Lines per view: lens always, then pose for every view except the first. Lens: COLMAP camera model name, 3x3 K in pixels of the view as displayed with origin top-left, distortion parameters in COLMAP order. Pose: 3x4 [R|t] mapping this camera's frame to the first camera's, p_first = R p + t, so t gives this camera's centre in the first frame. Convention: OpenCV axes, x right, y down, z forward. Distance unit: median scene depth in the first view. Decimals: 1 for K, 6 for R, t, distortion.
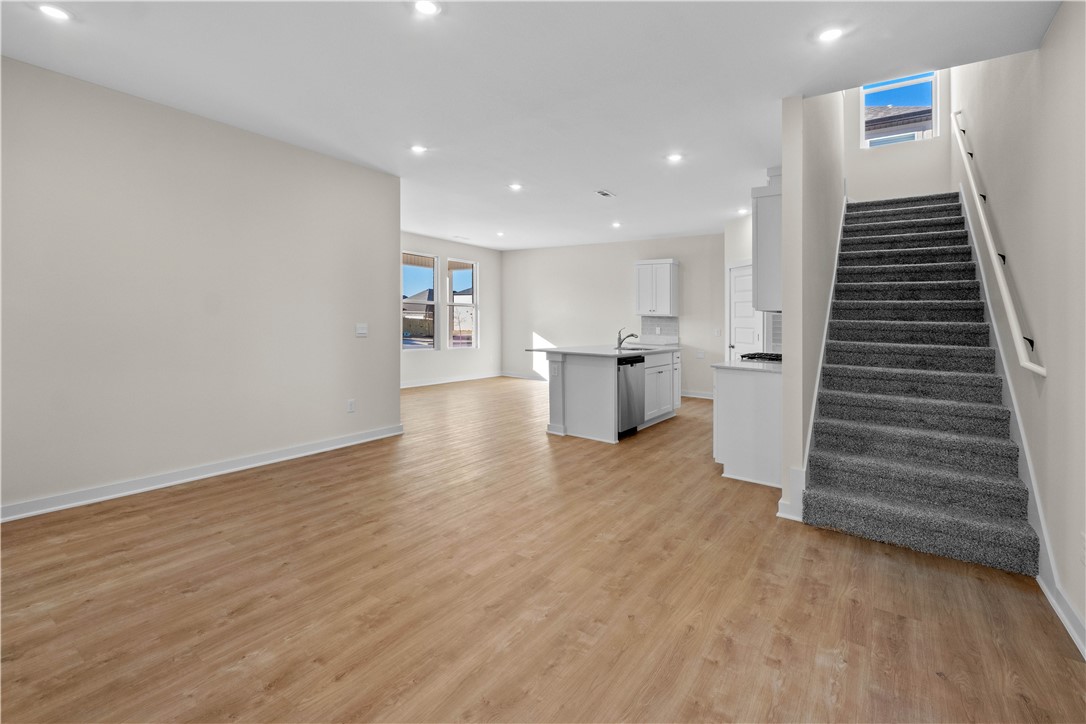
lens RADIAL K [[488.0, 0, 540.6], [0, 488.0, 323.5], [0, 0, 1]] dist [0.000520, -0.000002]
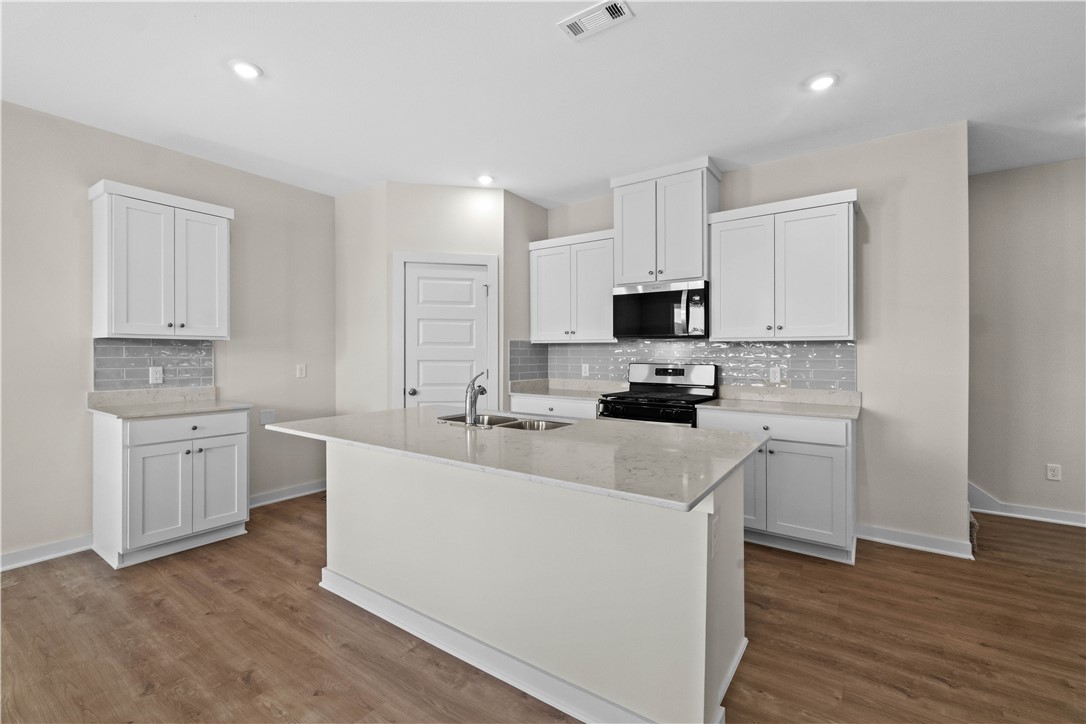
lens RADIAL K [[467.6, 0, 544.7], [0, 467.6, 345.4], [0, 0, 1]] dist [0.000372, -0.000205]
pose [[-0.020456, -0.007245, 0.999765, -0.452407], [0.004765, 0.999962, 0.007344, -0.034886], [-0.999779, 0.004914, -0.020420, 2.093919]]
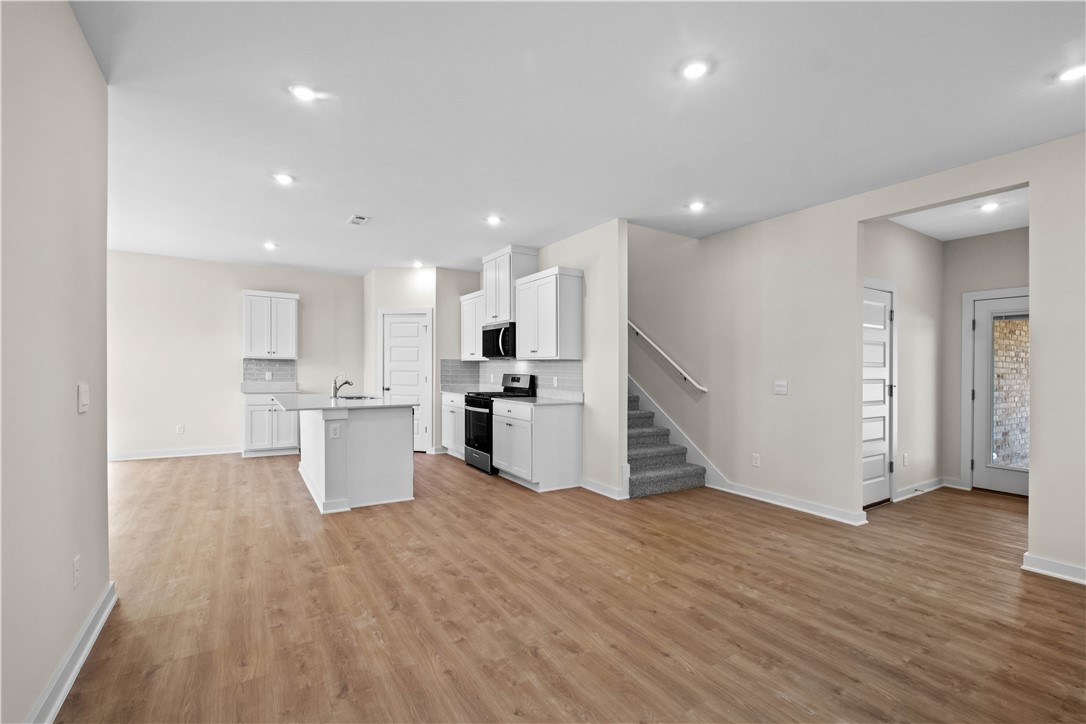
lens RADIAL K [[478.2, 0, 543.0], [0, 478.2, 362.0], [0, 0, 1]] dist [-0.000635, -0.000285]
pose [[0.374934, -0.006341, 0.927030, -1.057436], [0.005002, 0.999976, 0.004817, -0.033751], [-0.927038, 0.002831, 0.374957, 0.758078]]
